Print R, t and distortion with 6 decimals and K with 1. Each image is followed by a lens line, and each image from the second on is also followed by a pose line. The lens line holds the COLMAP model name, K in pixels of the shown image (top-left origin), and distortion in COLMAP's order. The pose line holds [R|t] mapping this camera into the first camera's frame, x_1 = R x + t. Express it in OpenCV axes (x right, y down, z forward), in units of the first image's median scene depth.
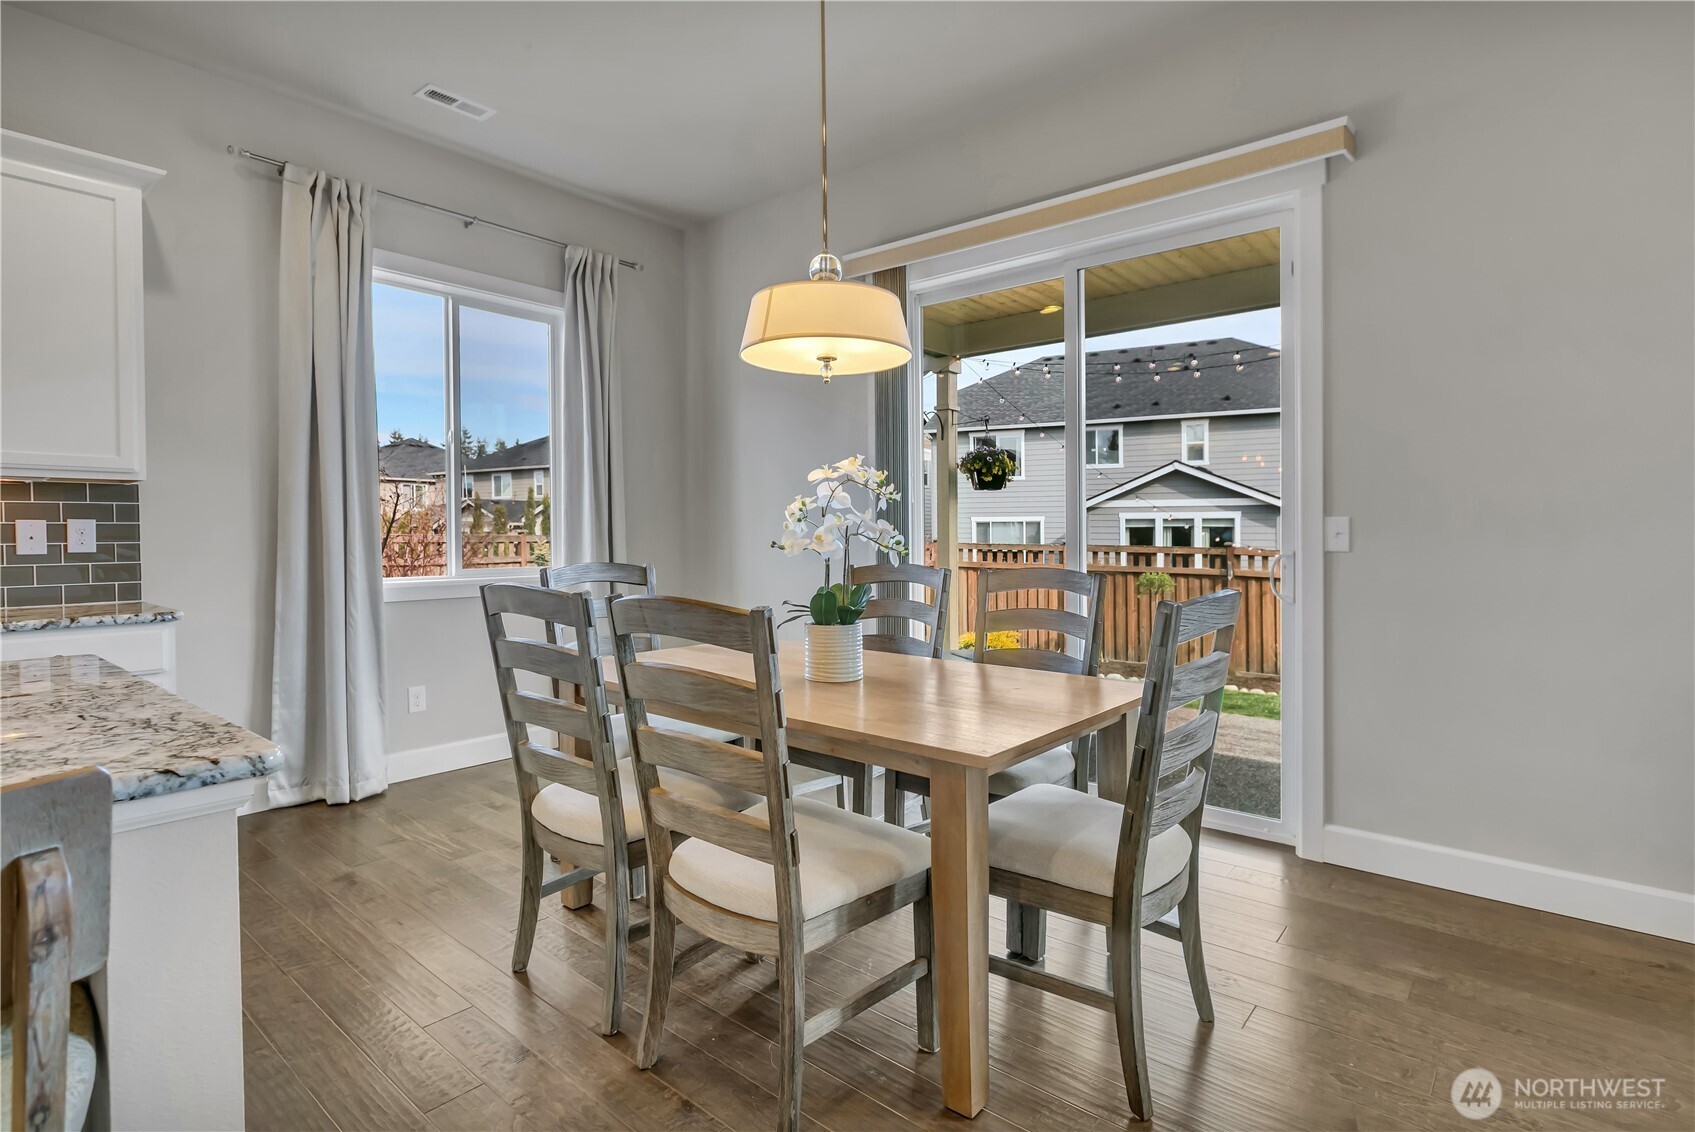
lens RADIAL K [[834.0, 0, 853.6], [0, 834.0, 538.2], [0, 0, 1]] dist [-0.006208, 0.000296]
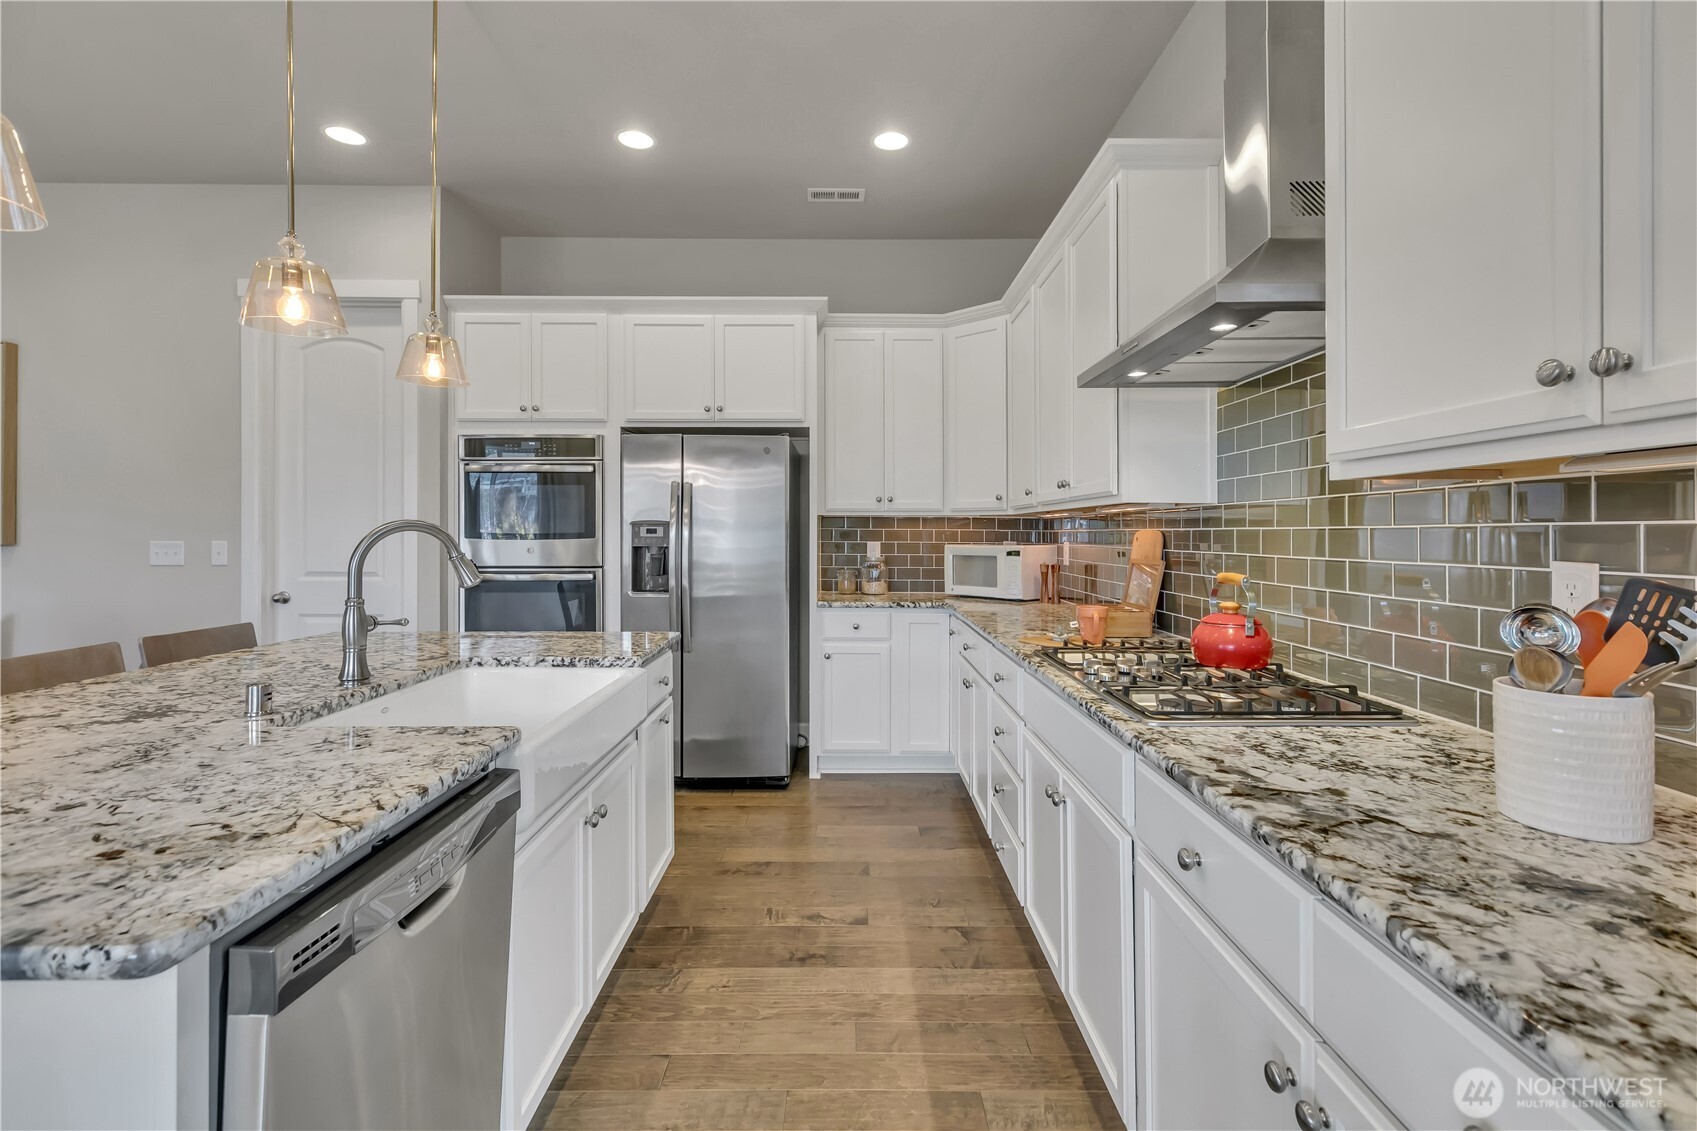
lens RADIAL K [[786.6, 0, 853.3], [0, 786.6, 529.2], [0, 0, 1]] dist [0.000101, 0.000981]
pose [[-0.760692, -0.000258, -0.649113, -0.532891], [-0.003635, 0.999986, 0.003863, -0.037407], [0.649103, 0.005298, -0.760682, 0.864208]]
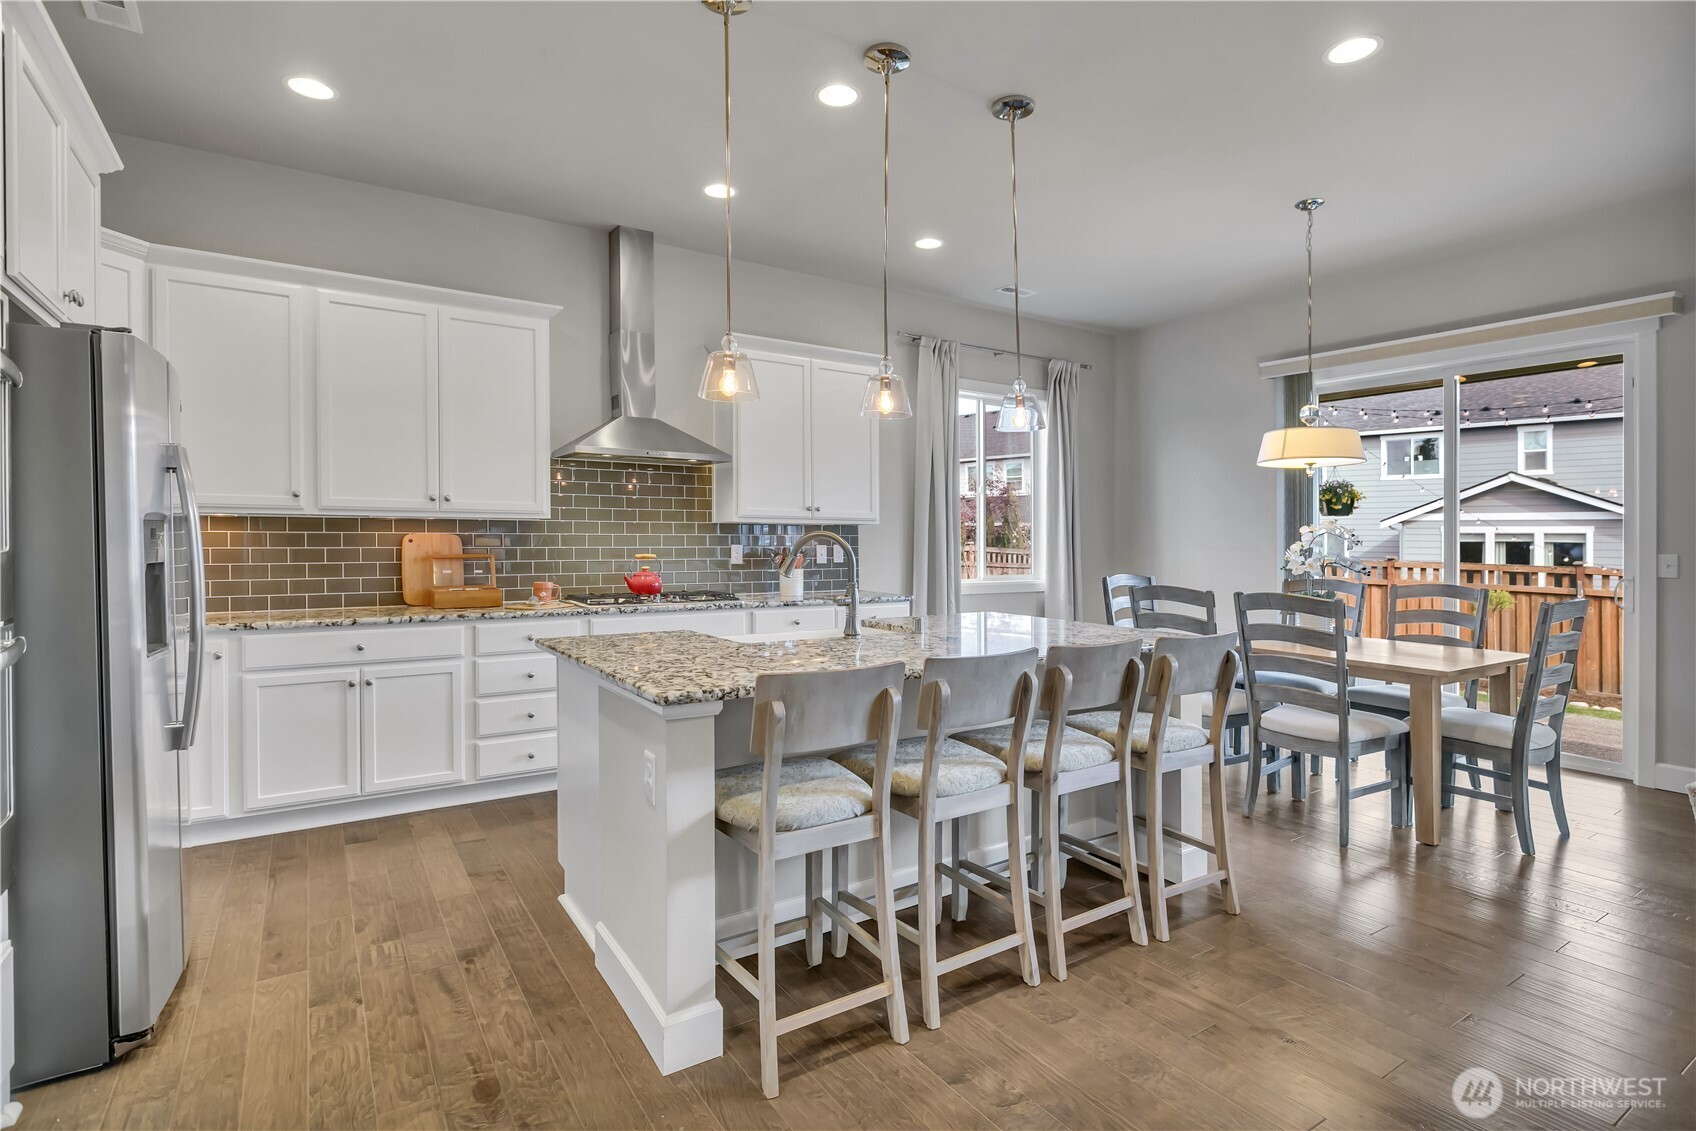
lens RADIAL K [[834.5, 0, 853.1], [0, 834.5, 540.9], [0, 0, 1]] dist [-0.006208, 0.000296]
pose [[0.957096, 0.010603, -0.289576, -0.351608], [-0.011663, 0.999930, -0.001936, -0.027780], [0.289535, 0.005231, 0.957153, -0.767264]]
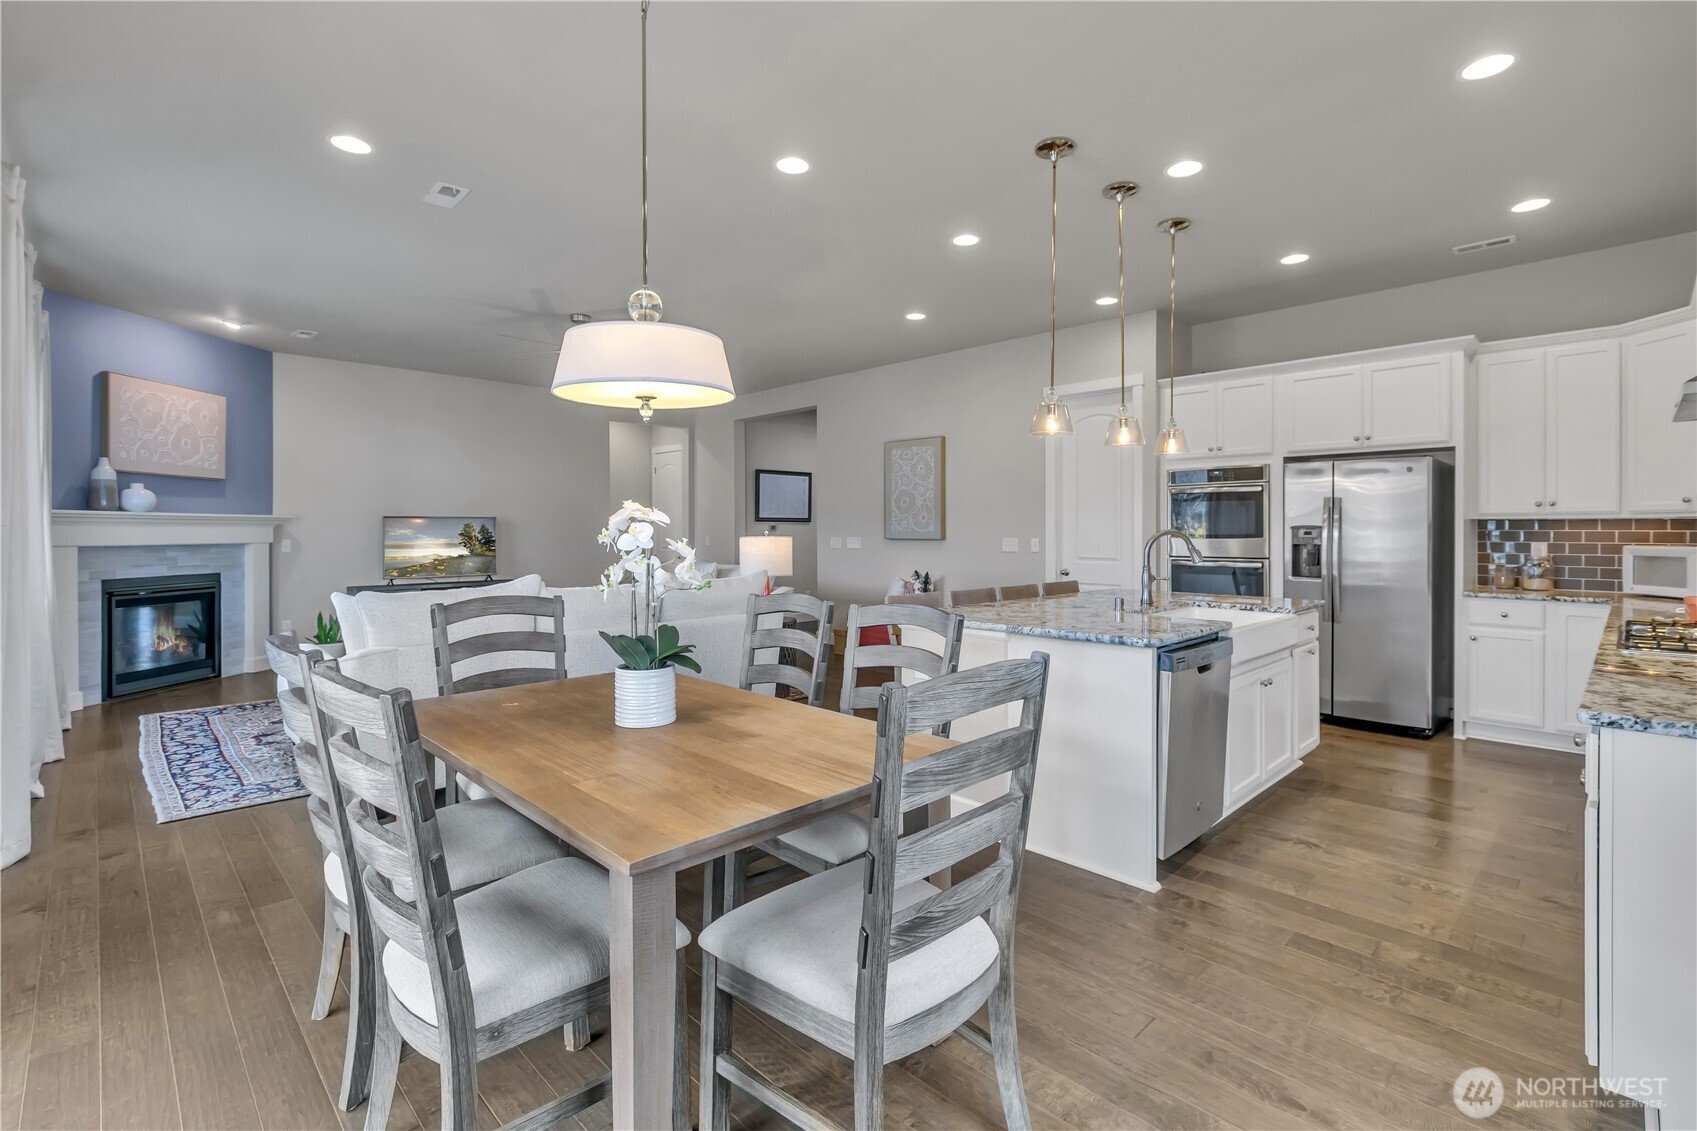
lens RADIAL K [[762.6, 0, 854.1], [0, 762.6, 538.6], [0, 0, 1]] dist [-0.008231, -0.001501]
pose [[-0.995193, 0.003353, 0.097872, -0.282734], [0.005169, 0.999819, 0.018316, -0.051261], [-0.097793, 0.018734, -0.995030, 1.442342]]
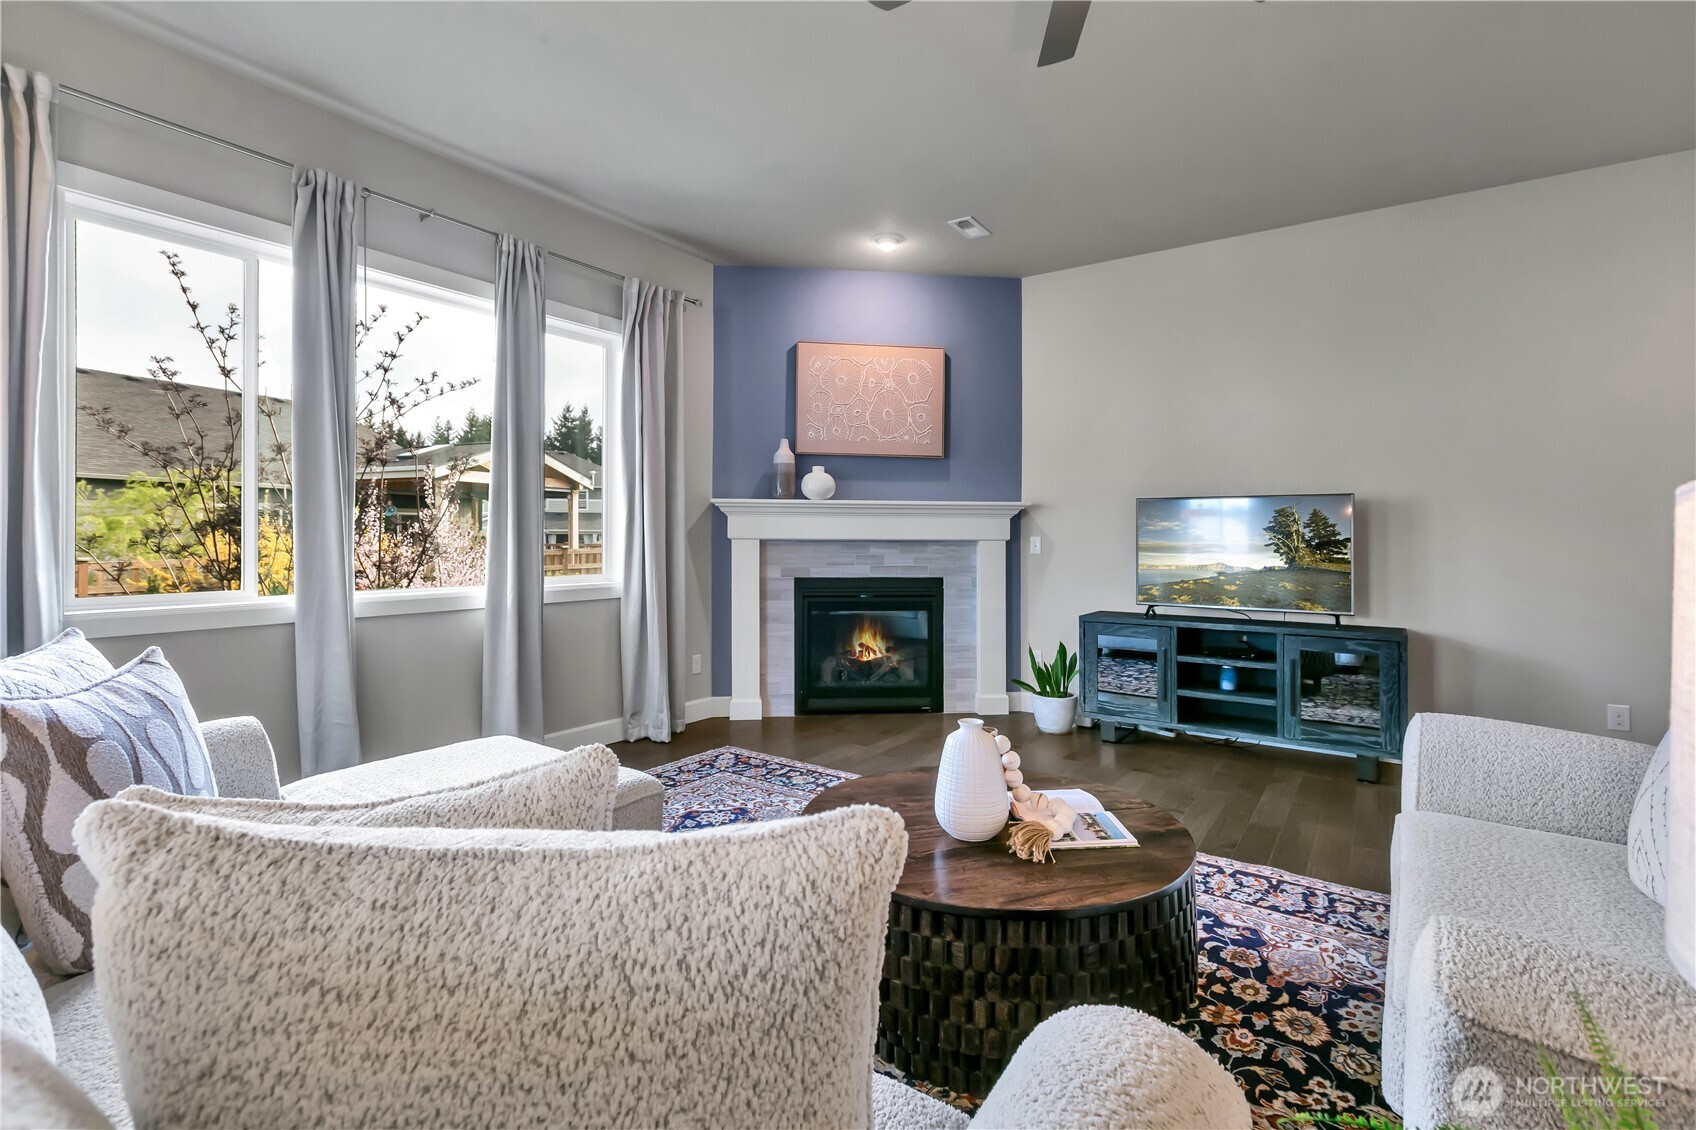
lens RADIAL K [[786.1, 0, 842.9], [0, 786.1, 538.5], [0, 0, 1]] dist [0.000101, 0.000981]
pose [[-0.076678, -0.004034, 0.997048, 0.010552], [0.004927, 0.999978, 0.004425, -0.018273], [-0.997044, 0.005251, -0.076657, -0.188545]]
